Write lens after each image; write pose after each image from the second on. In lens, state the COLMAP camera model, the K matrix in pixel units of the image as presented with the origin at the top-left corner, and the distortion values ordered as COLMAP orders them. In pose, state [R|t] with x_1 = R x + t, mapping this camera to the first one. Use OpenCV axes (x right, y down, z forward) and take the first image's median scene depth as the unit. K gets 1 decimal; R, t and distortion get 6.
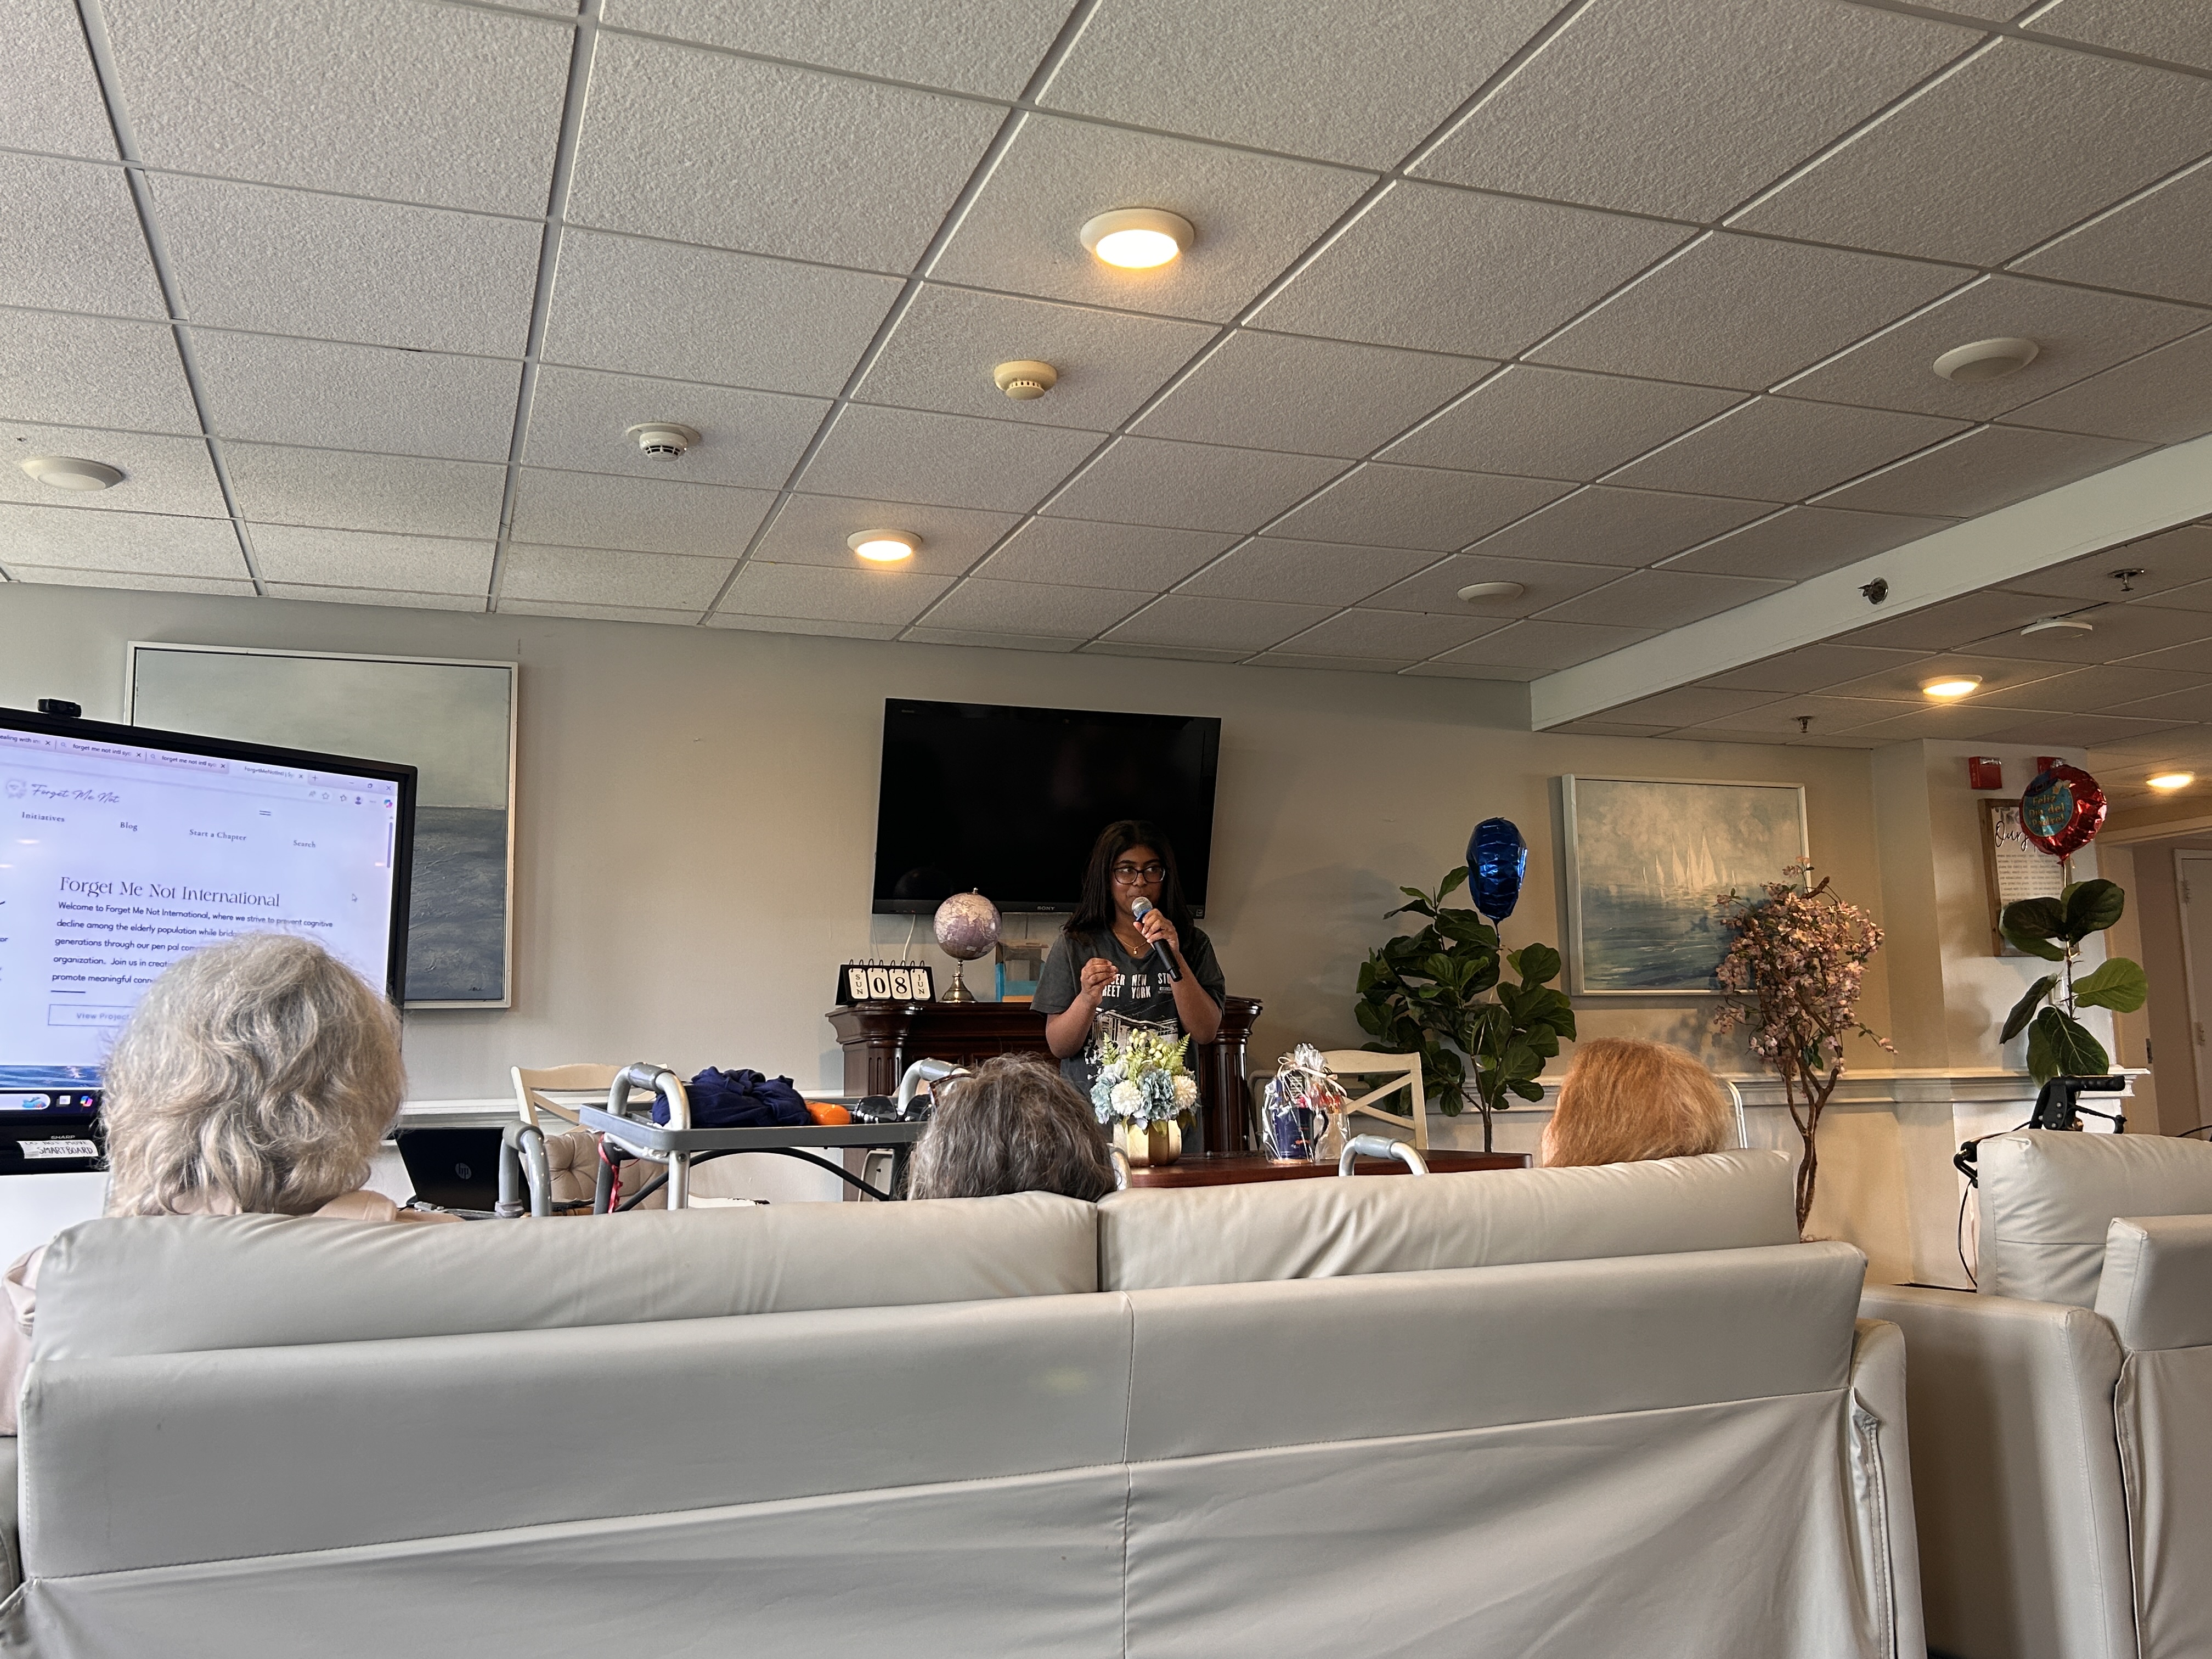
lens RADIAL K [[1857.4, 0, 1106.0], [0, 1857.4, 829.5], [0, 0, 1]] dist [0.000736, -0.001484]
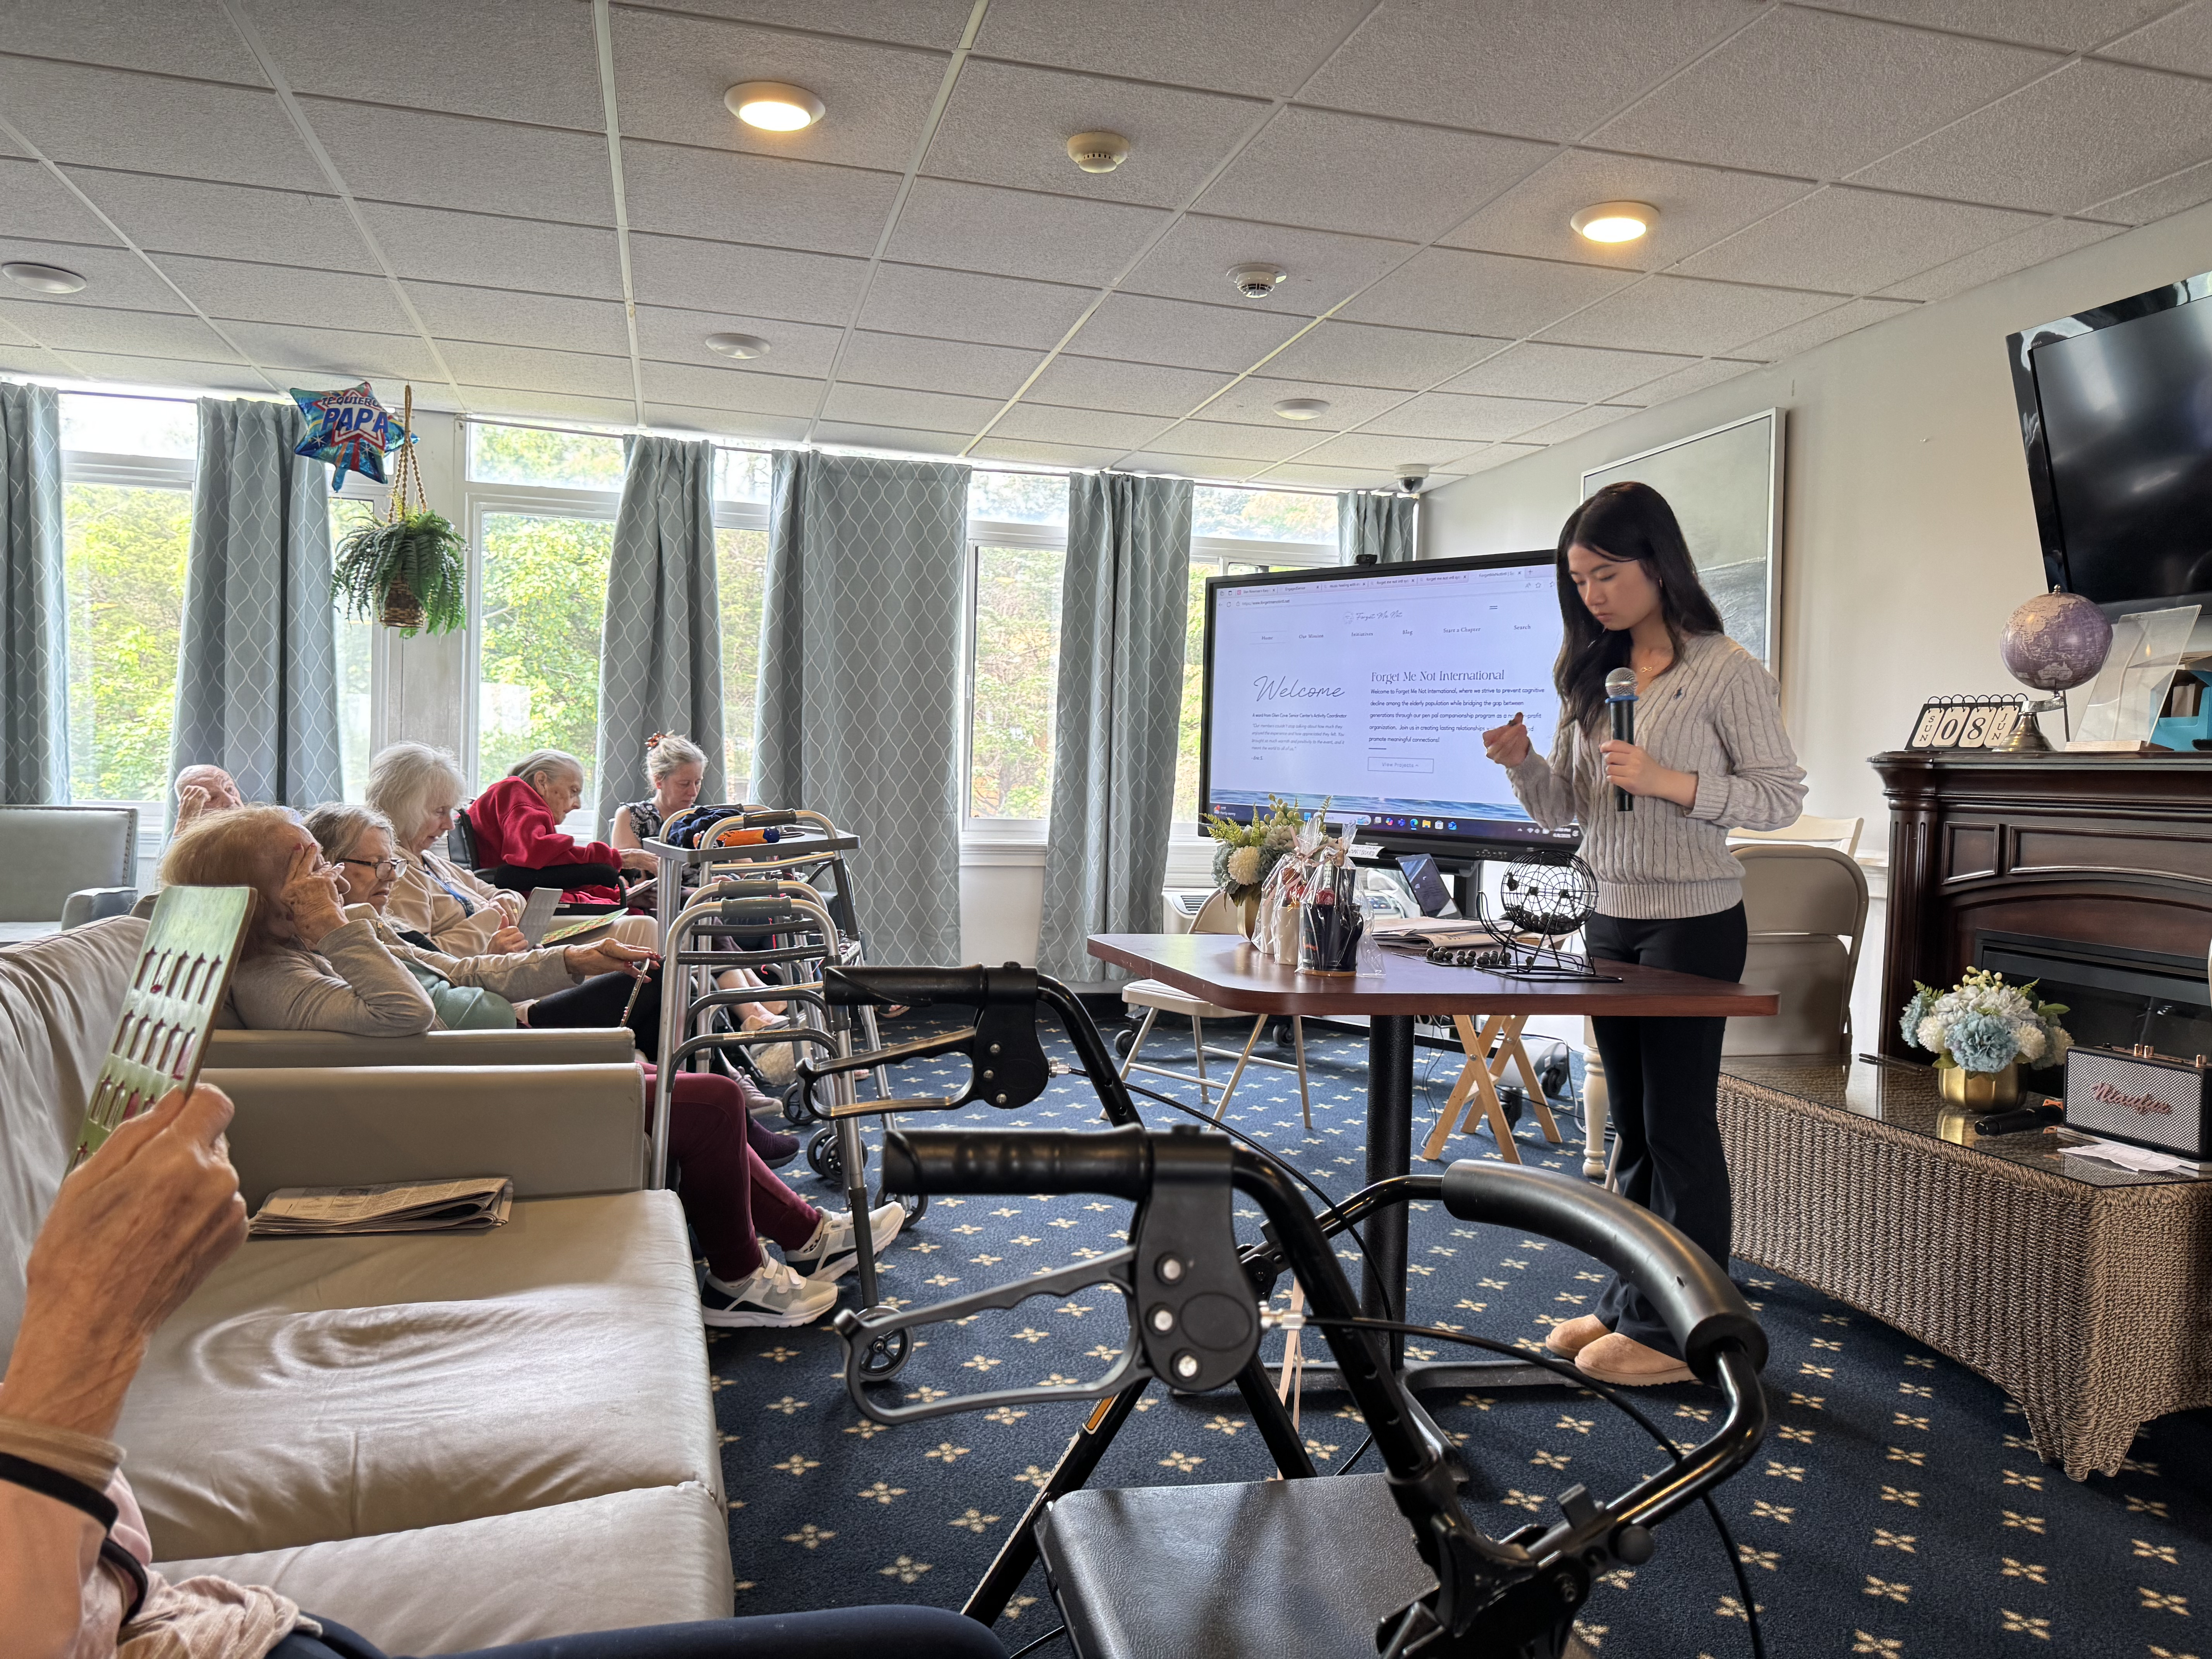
lens RADIAL K [[1566.0, 0, 1105.4], [0, 1566.0, 858.9], [0, 0, 1]] dist [0.052890, -0.073439]
pose [[-0.103836, 0.072566, -0.991944, 0.689056], [0.110995, 0.991950, 0.060948, 0.069533], [0.988382, -0.103772, -0.111054, 0.857839]]
